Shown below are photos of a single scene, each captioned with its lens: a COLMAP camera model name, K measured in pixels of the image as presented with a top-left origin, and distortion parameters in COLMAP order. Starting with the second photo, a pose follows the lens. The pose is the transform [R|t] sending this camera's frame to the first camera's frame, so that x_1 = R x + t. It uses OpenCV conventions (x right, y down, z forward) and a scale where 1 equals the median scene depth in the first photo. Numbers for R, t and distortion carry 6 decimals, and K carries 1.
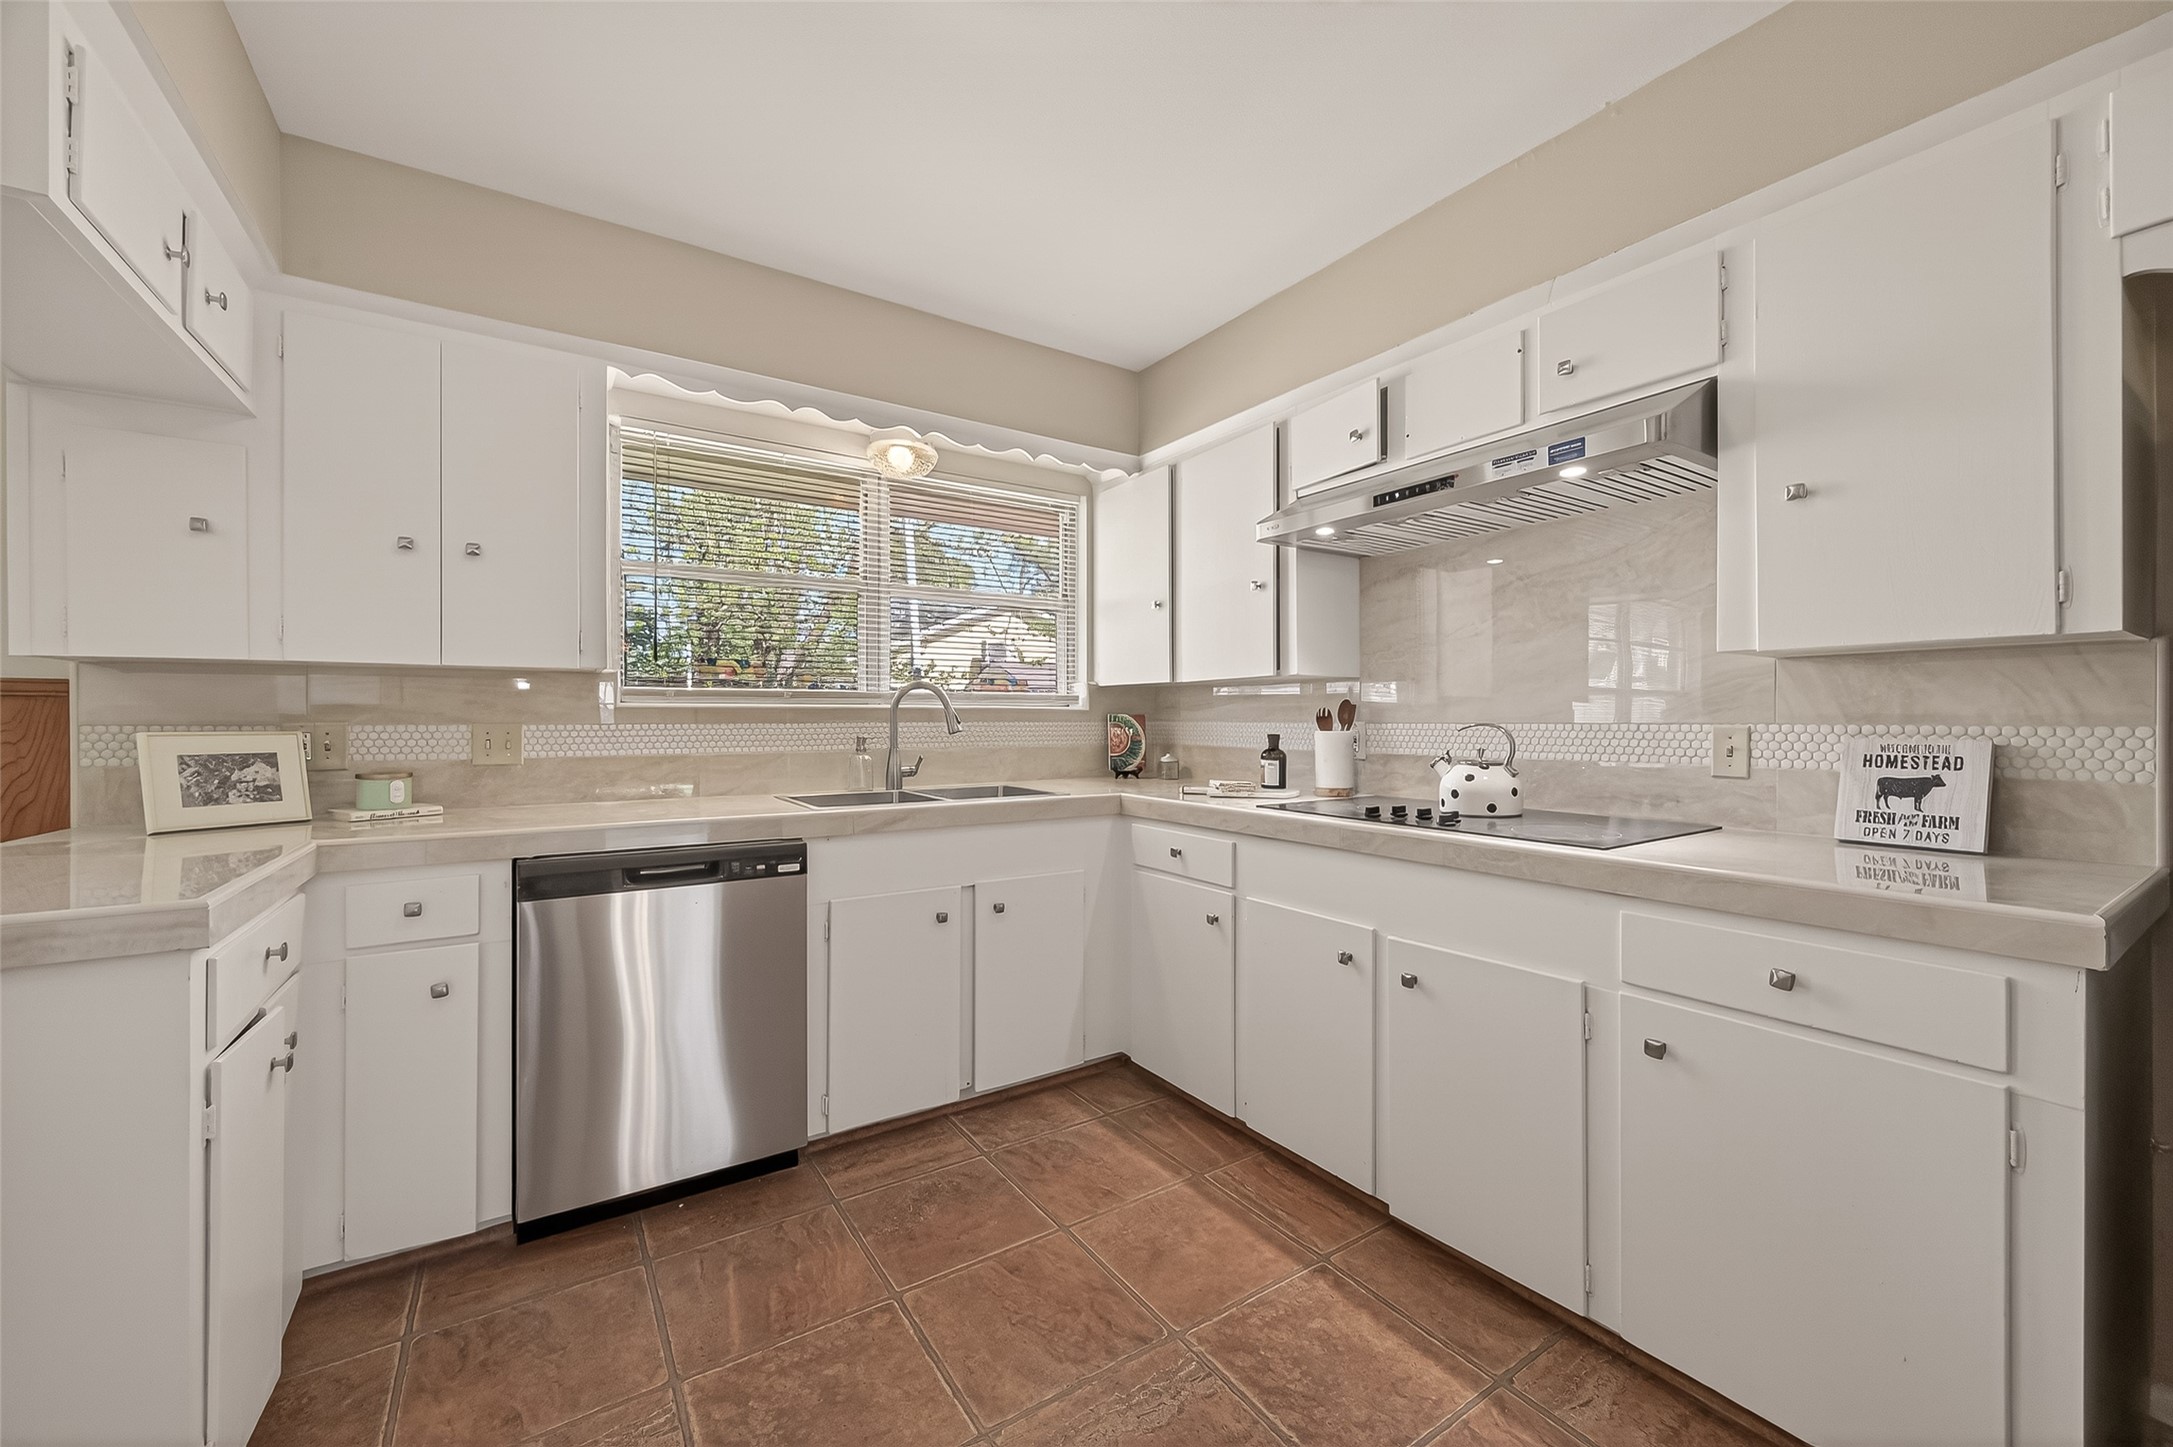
lens RADIAL K [[848.4, 0, 1096.7], [0, 848.4, 719.7], [0, 0, 1]] dist [0.000106, -0.000172]
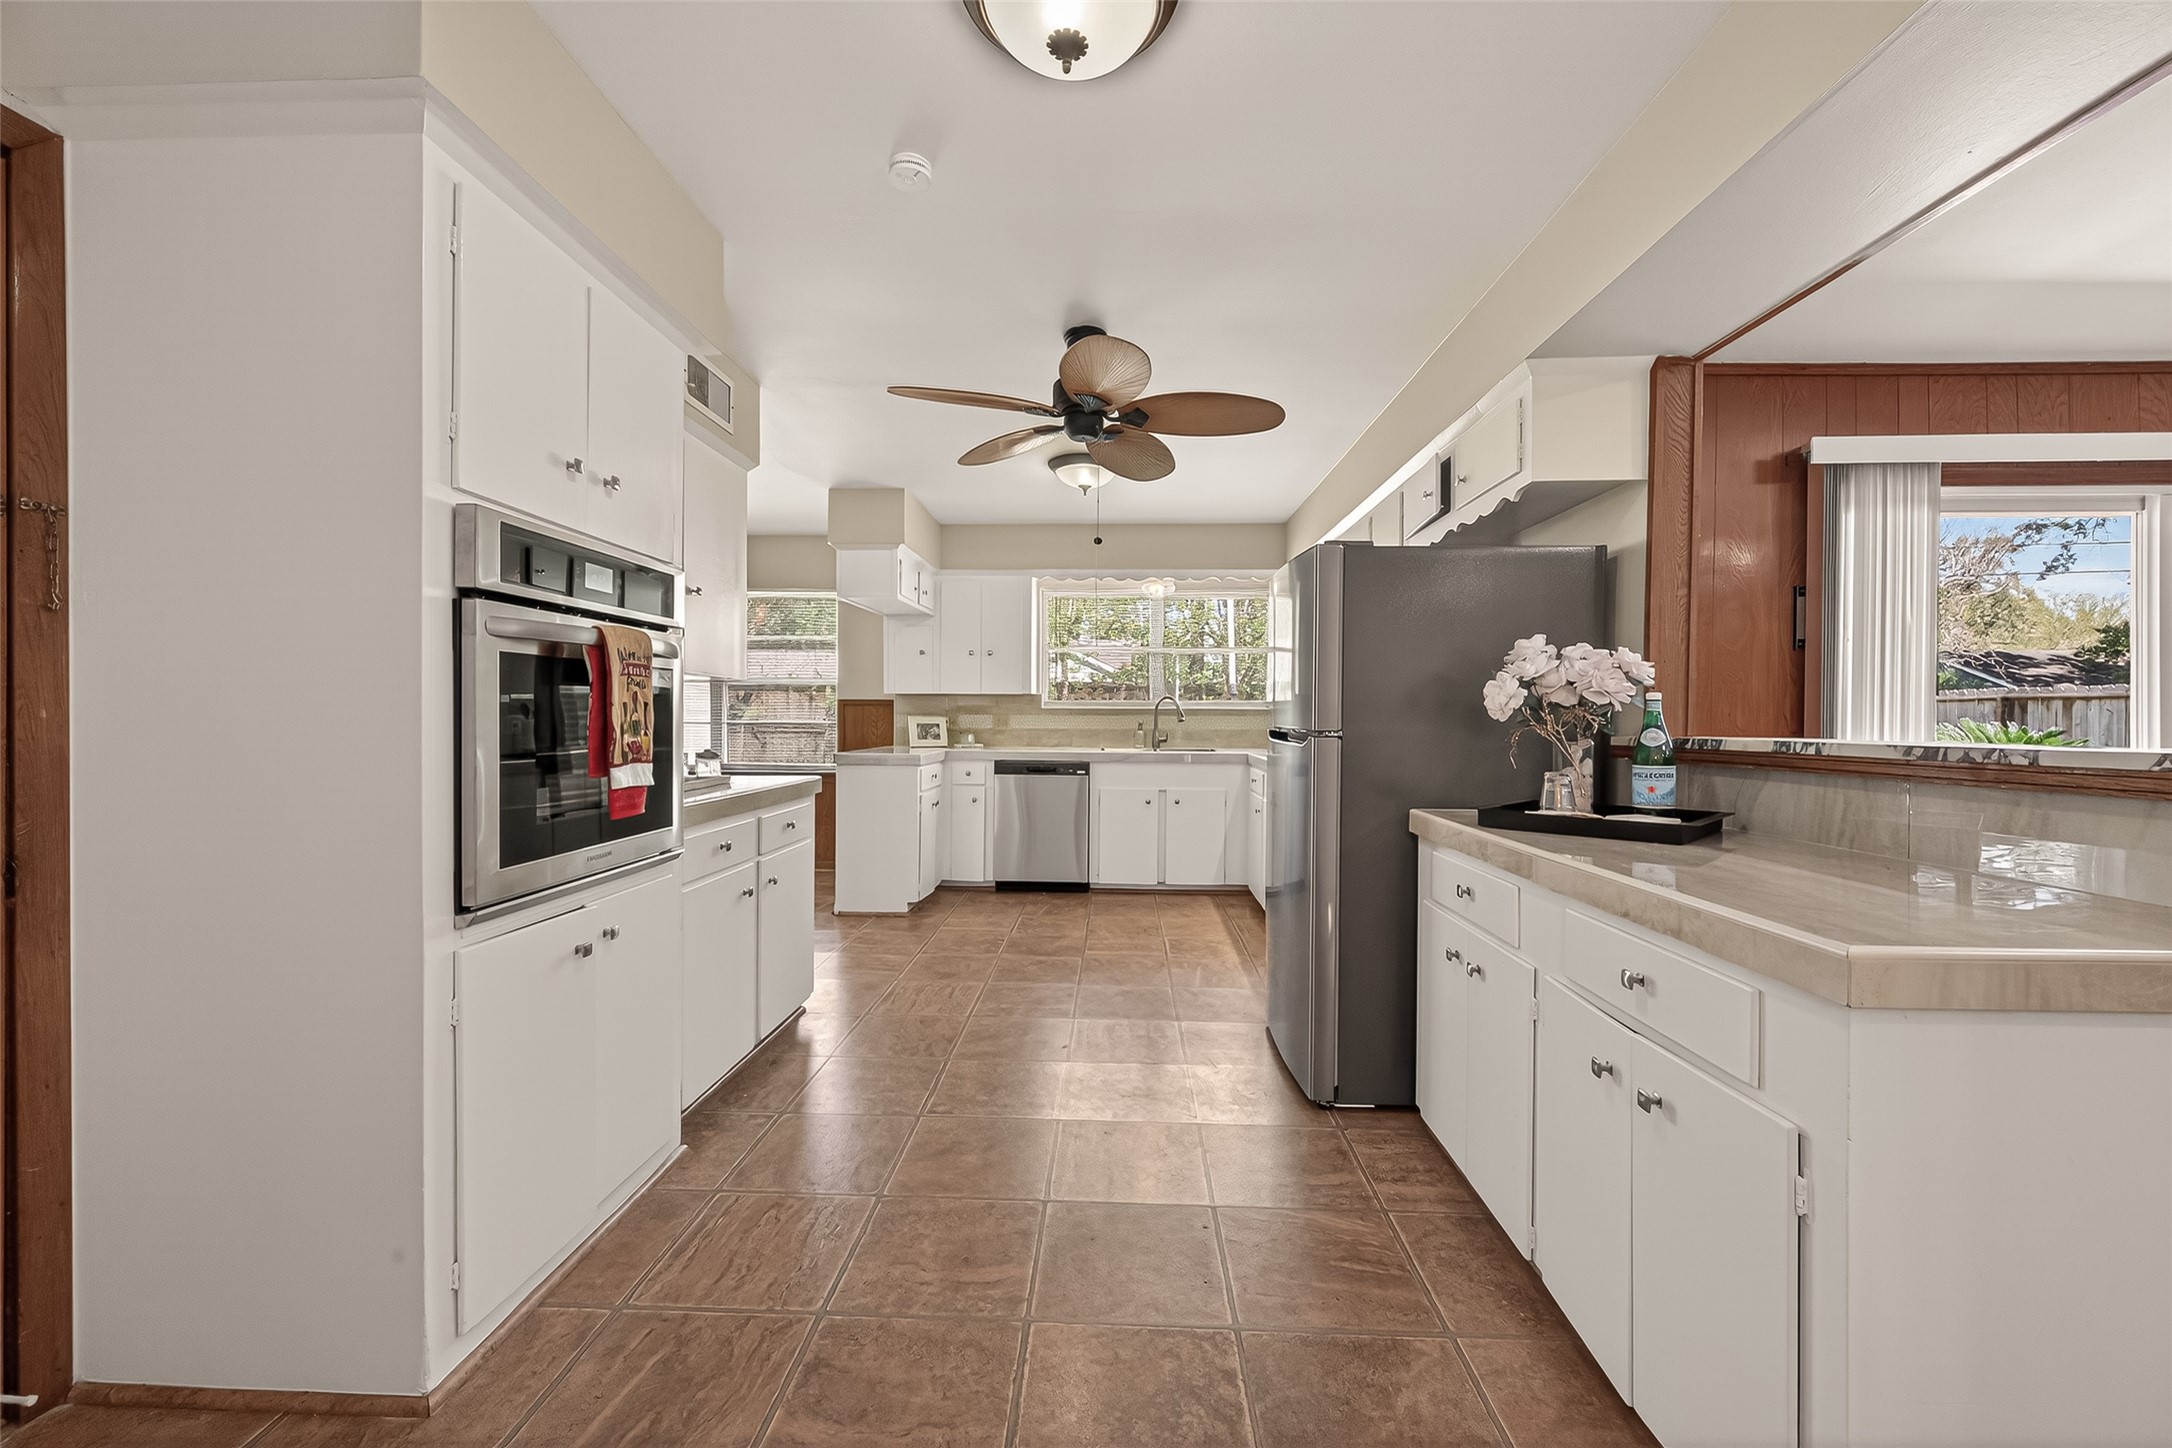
lens RADIAL K [[848.0, 0, 1086.8], [0, 848.0, 720.4], [0, 0, 1]] dist [0.000106, -0.000172]
pose [[0.806199, 0.011566, -0.591532, 1.231460], [-0.009084, 0.999933, 0.007170, 0.001164], [0.591575, -0.000407, 0.806250, -1.114443]]
